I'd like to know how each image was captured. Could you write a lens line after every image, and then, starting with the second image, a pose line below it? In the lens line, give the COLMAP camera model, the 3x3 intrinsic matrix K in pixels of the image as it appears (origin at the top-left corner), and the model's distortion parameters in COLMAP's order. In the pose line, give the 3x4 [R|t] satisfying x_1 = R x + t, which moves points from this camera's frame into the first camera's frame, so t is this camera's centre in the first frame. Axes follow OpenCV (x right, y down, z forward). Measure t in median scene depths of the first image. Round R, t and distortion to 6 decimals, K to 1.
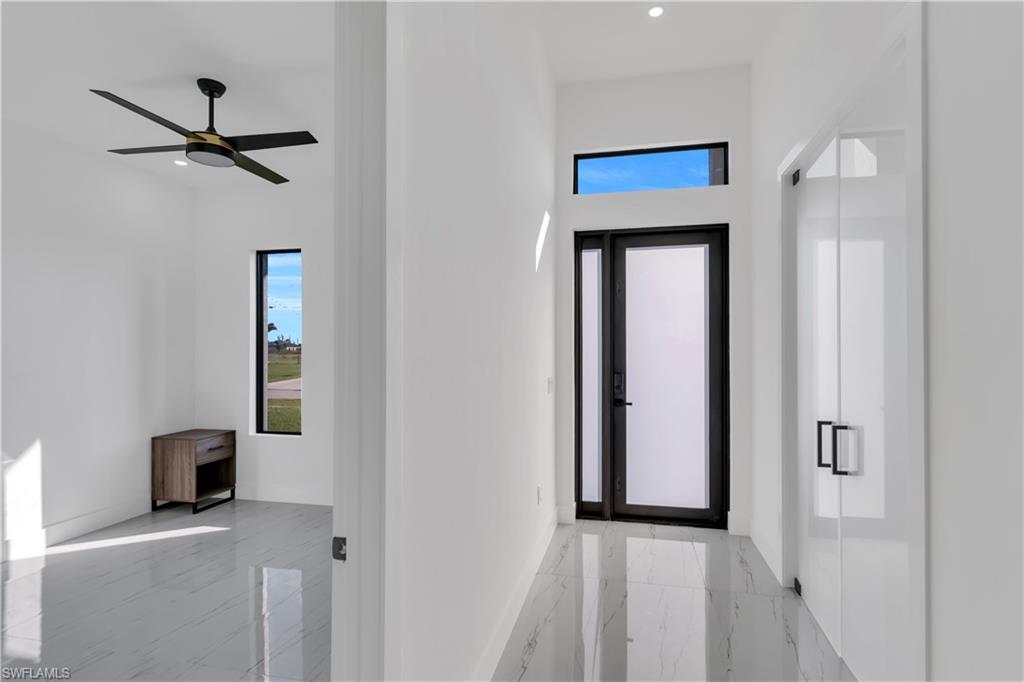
lens RADIAL K [[488.1, 0, 534.2], [0, 488.1, 325.1], [0, 0, 1]] dist [0.004598, -0.004329]
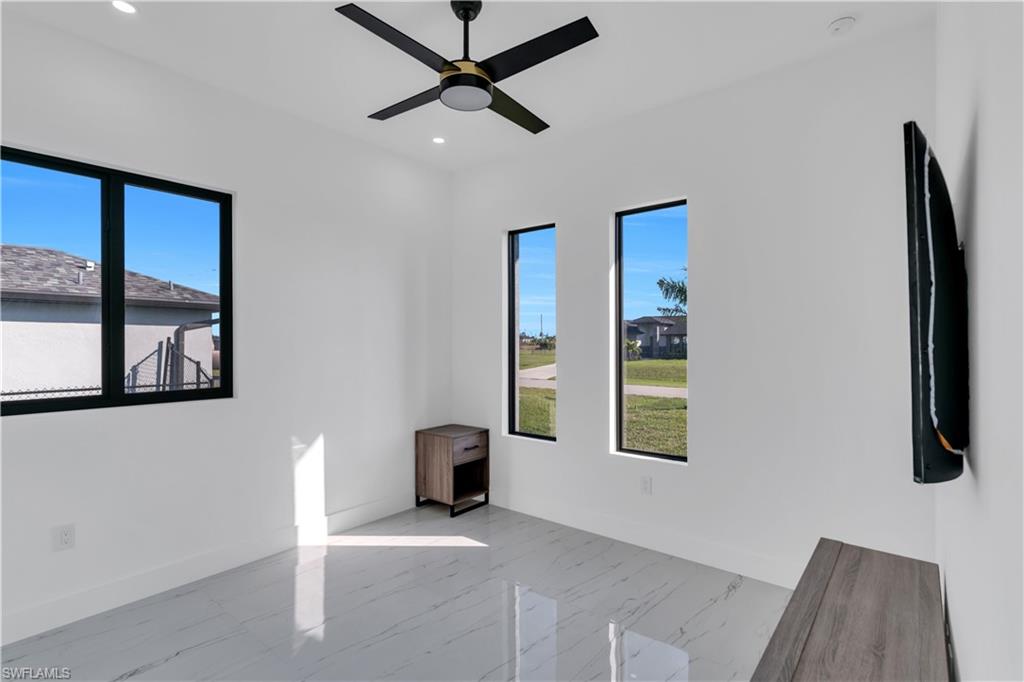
lens RADIAL K [[488.1, 0, 510.5], [0, 488.1, 340.8], [0, 0, 1]] dist [0.004598, -0.004329]
pose [[0.881034, 0.020758, -0.472597, -0.166269], [-0.000288, 0.999060, 0.043344, 0.012164], [0.473053, -0.038052, 0.880212, 0.248727]]
